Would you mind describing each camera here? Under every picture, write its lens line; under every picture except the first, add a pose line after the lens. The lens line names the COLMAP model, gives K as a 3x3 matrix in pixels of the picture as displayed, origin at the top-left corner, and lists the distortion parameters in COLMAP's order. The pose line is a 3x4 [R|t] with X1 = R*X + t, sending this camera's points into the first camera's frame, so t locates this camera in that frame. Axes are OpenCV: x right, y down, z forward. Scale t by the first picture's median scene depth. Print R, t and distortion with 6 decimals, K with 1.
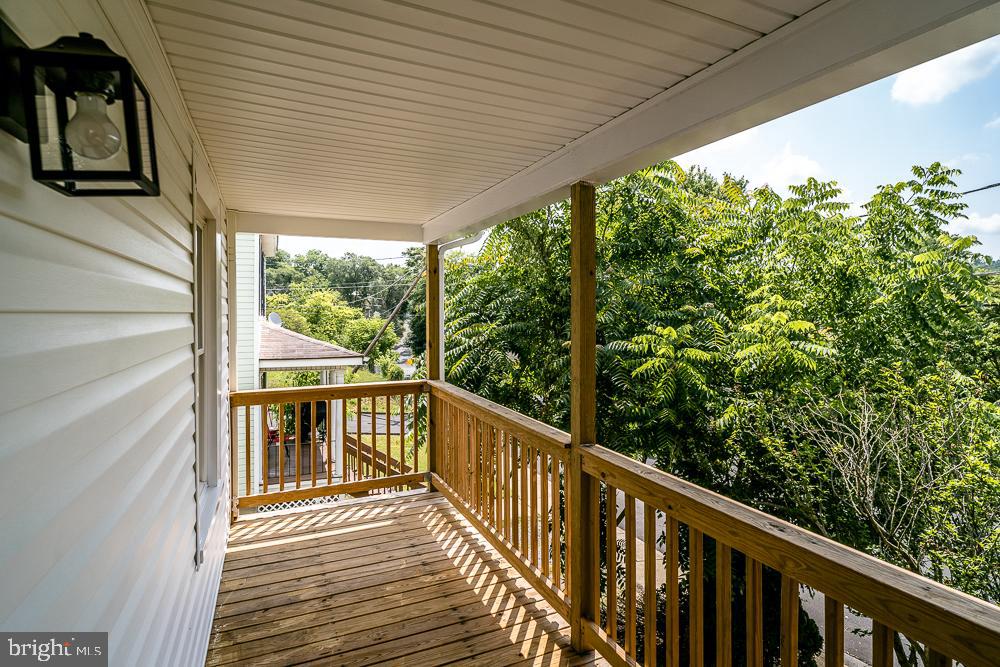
lens RADIAL K [[521.0, 0, 504.5], [0, 521.0, 318.4], [0, 0, 1]] dist [-0.001480, -0.001243]
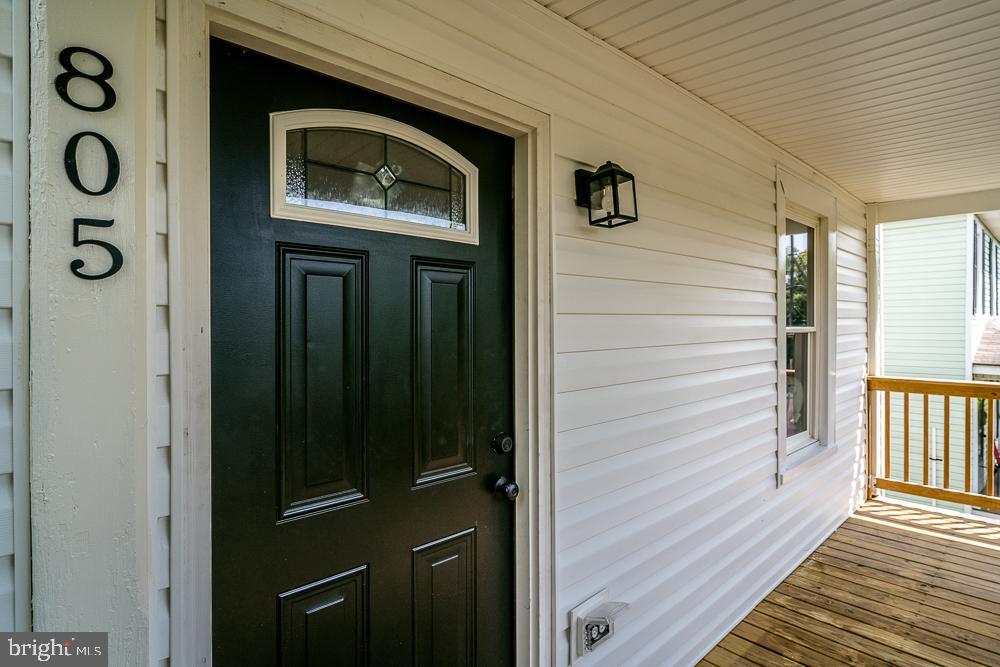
lens RADIAL K [[521.0, 0, 503.0], [0, 521.0, 327.0], [0, 0, 1]] dist [-0.001480, -0.001243]
pose [[0.318236, 0.004802, -0.947999, 0.267383], [-0.003319, 0.999987, 0.003951, 0.044532], [0.948006, 0.001889, 0.318247, -0.050313]]
